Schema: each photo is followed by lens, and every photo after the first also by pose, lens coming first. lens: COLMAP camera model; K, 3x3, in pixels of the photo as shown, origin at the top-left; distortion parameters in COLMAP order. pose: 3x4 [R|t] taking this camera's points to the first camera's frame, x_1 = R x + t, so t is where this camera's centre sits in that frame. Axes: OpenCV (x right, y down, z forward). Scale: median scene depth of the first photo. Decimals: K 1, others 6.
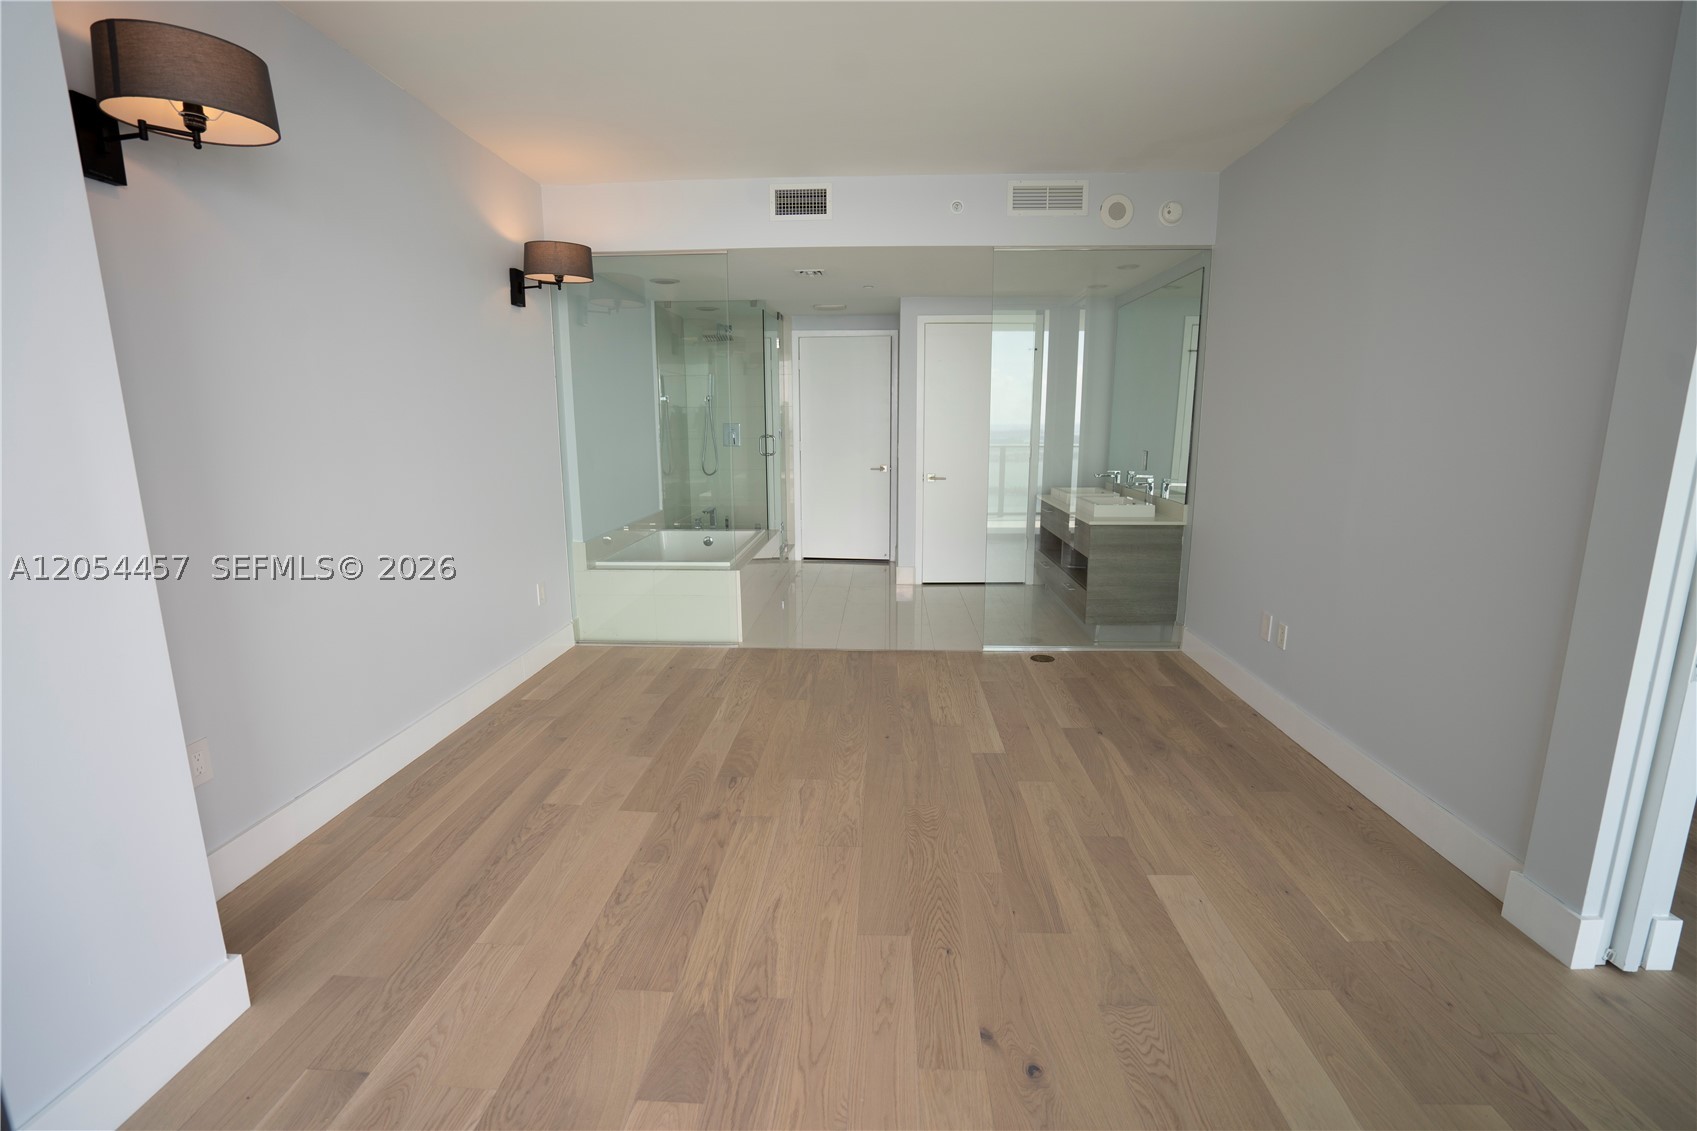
lens RADIAL K [[778.7, 0, 849.0], [0, 778.7, 578.7], [0, 0, 1]] dist [-0.080232, 0.039414]
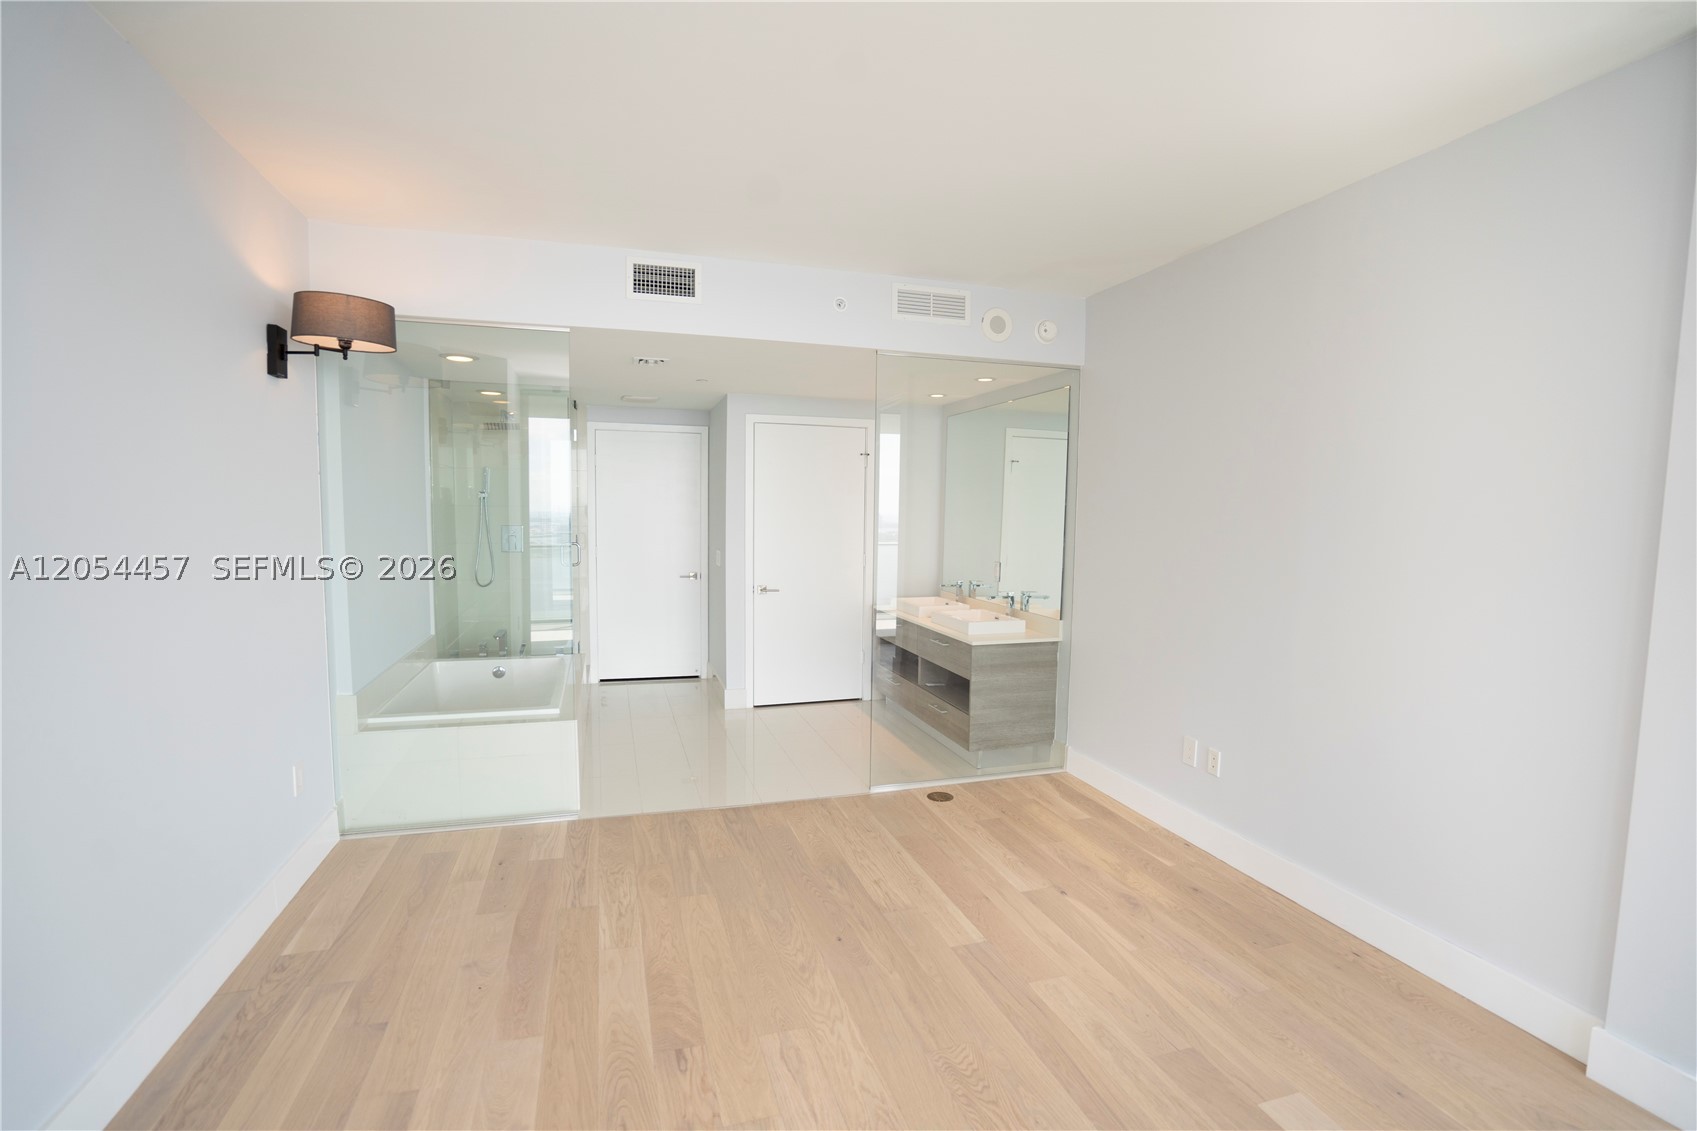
lens RADIAL K [[777.8, 0, 849.8], [0, 777.8, 582.2], [0, 0, 1]] dist [-0.060733, 0.020639]
pose [[0.939881, -0.015046, 0.341170, -0.168404], [0.051432, 0.993870, -0.097859, -0.068703], [-0.337607, 0.109522, 0.934894, 0.176669]]
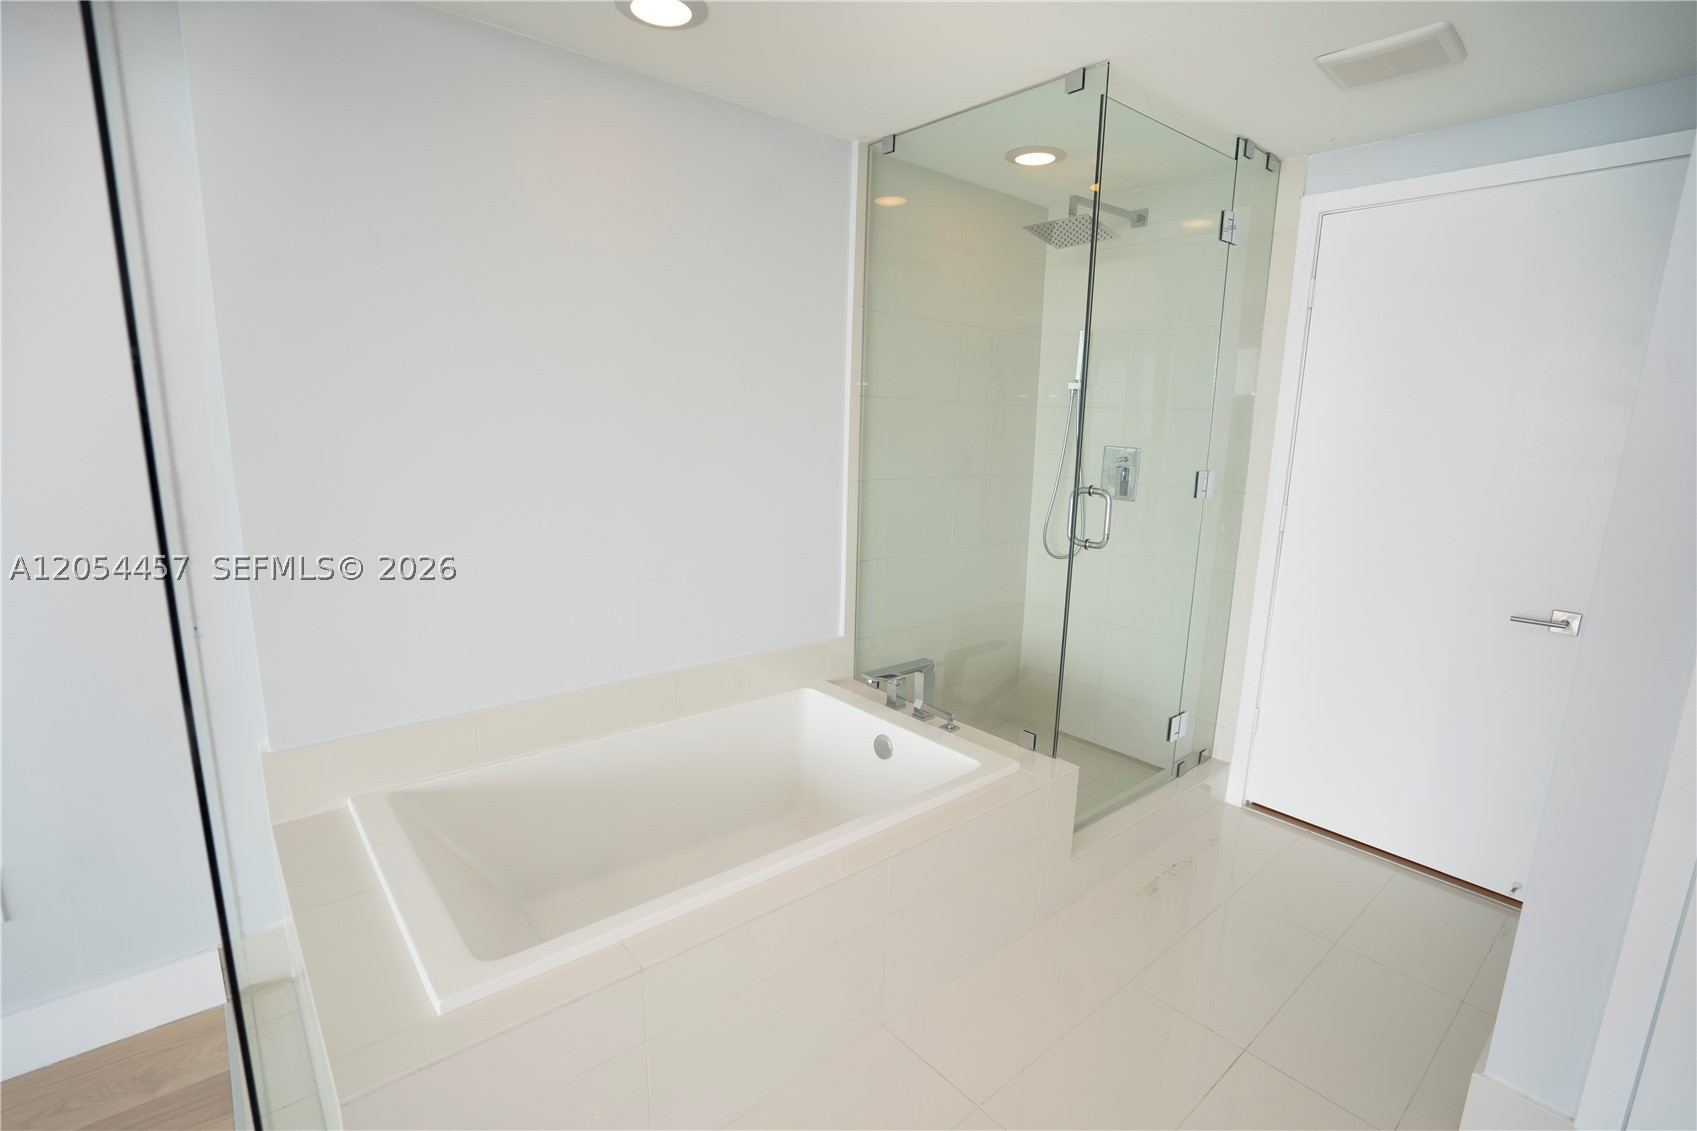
lens RADIAL K [[777.8, 0, 849.8], [0, 777.8, 582.2], [0, 0, 1]] dist [-0.060733, 0.020639]
pose [[0.679898, 0.165434, -0.714402, 0.111000], [-0.171104, 0.983118, 0.064820, -0.234922], [0.713066, 0.078166, 0.696726, 1.102288]]
